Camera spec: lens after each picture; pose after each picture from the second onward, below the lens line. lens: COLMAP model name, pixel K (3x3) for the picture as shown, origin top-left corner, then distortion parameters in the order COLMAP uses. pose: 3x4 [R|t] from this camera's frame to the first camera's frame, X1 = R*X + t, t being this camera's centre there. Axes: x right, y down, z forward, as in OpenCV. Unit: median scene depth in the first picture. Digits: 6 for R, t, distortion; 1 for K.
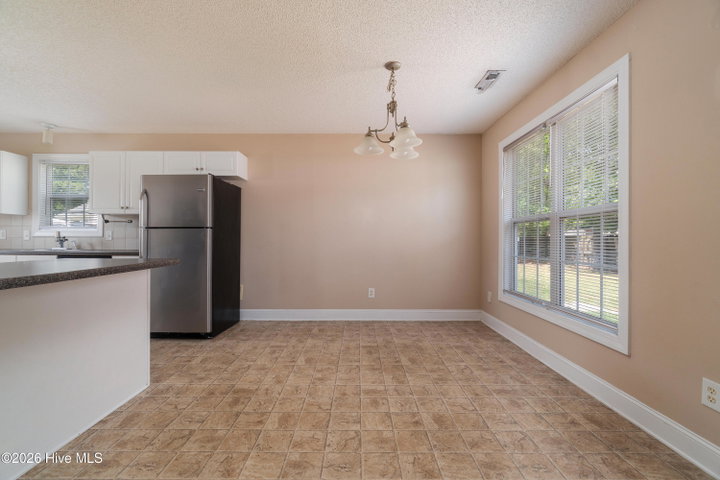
lens RADIAL K [[311.1, 0, 356.8], [0, 311.1, 243.0], [0, 0, 1]] dist [-0.008426, 0.000398]
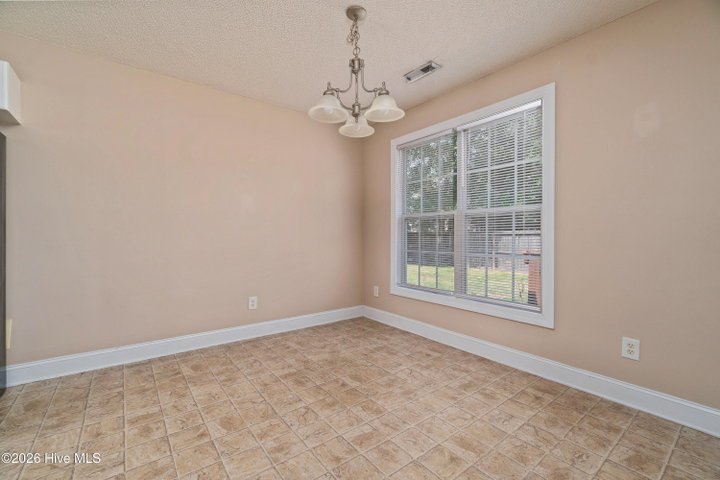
lens RADIAL K [[312.0, 0, 358.1], [0, 312.0, 237.2], [0, 0, 1]] dist [-0.004439, 0.000092]
pose [[0.791108, -0.004192, 0.611663, -0.340821], [0.003736, 0.999991, 0.002021, -0.003840], [-0.611666, 0.000687, 0.791116, 0.343582]]
